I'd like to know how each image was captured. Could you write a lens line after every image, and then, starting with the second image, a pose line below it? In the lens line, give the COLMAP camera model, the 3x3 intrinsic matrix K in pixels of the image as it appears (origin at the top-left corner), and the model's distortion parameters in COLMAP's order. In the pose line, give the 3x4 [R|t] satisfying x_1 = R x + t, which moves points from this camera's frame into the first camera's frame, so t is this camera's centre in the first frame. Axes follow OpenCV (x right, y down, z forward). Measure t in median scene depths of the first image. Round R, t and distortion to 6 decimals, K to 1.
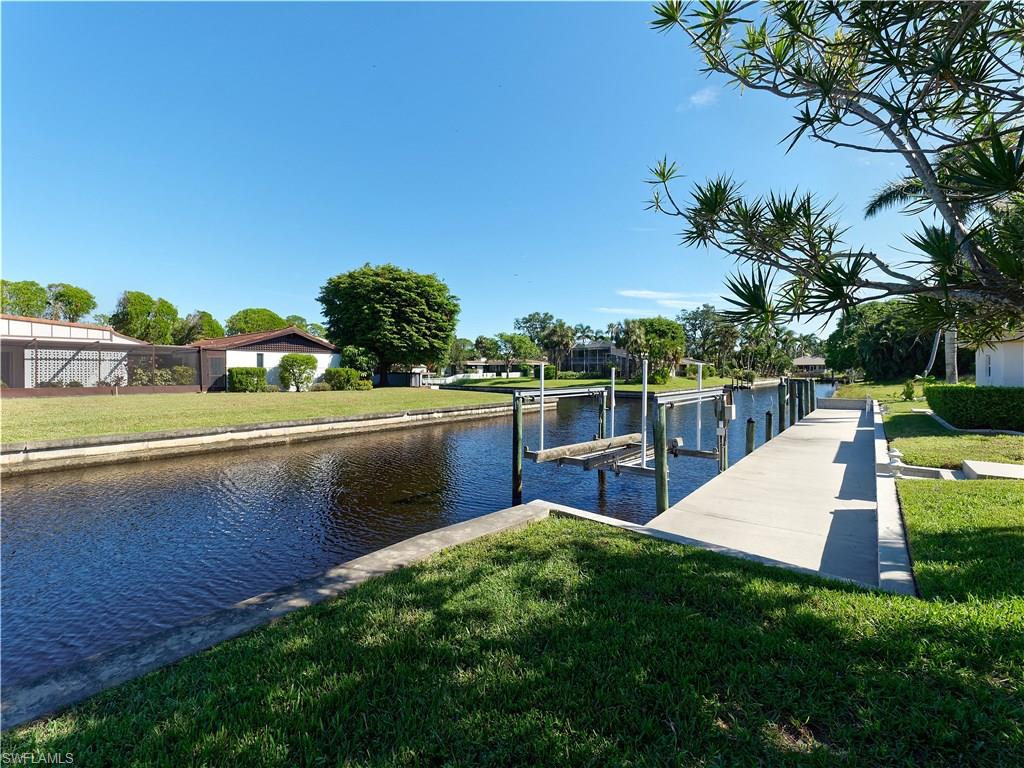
lens RADIAL K [[410.8, 0, 512.8], [0, 410.8, 378.7], [0, 0, 1]] dist [0.000760, 0.000027]
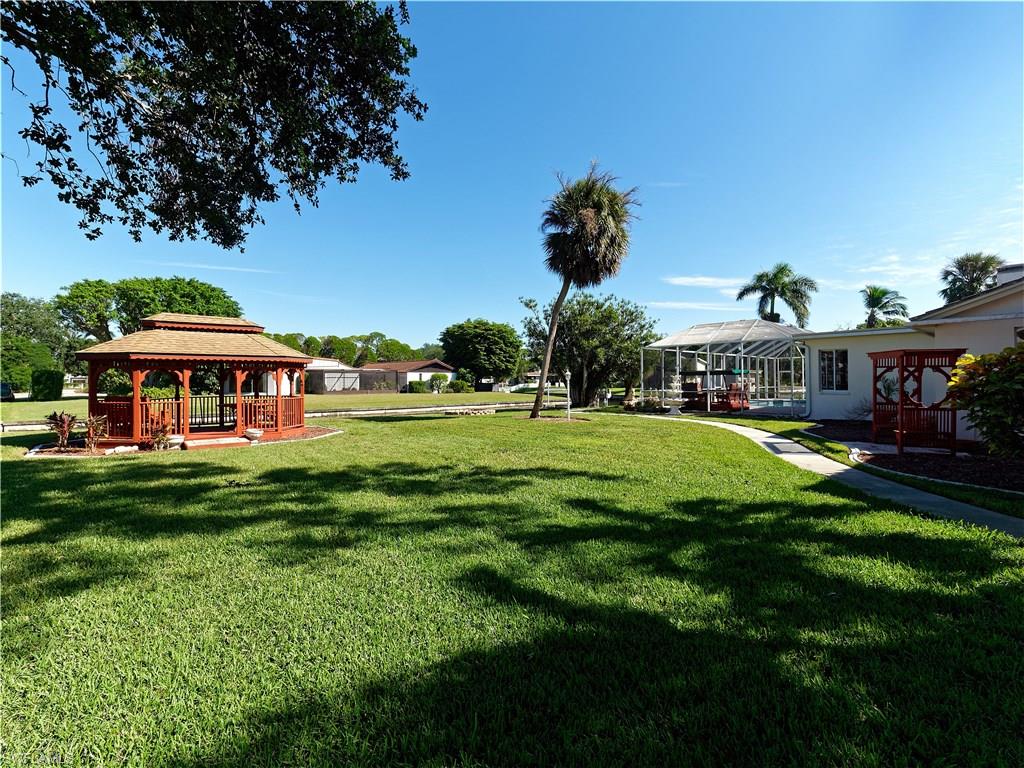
lens RADIAL K [[489.4, 0, 511.4], [0, 489.4, 382.2], [0, 0, 1]] dist [0.001112, 0.000007]
pose [[0.989713, -0.003296, -0.143029, 0.120559], [0.001269, 0.999898, -0.014260, 0.012054], [0.143061, 0.013932, 0.989616, -1.079213]]
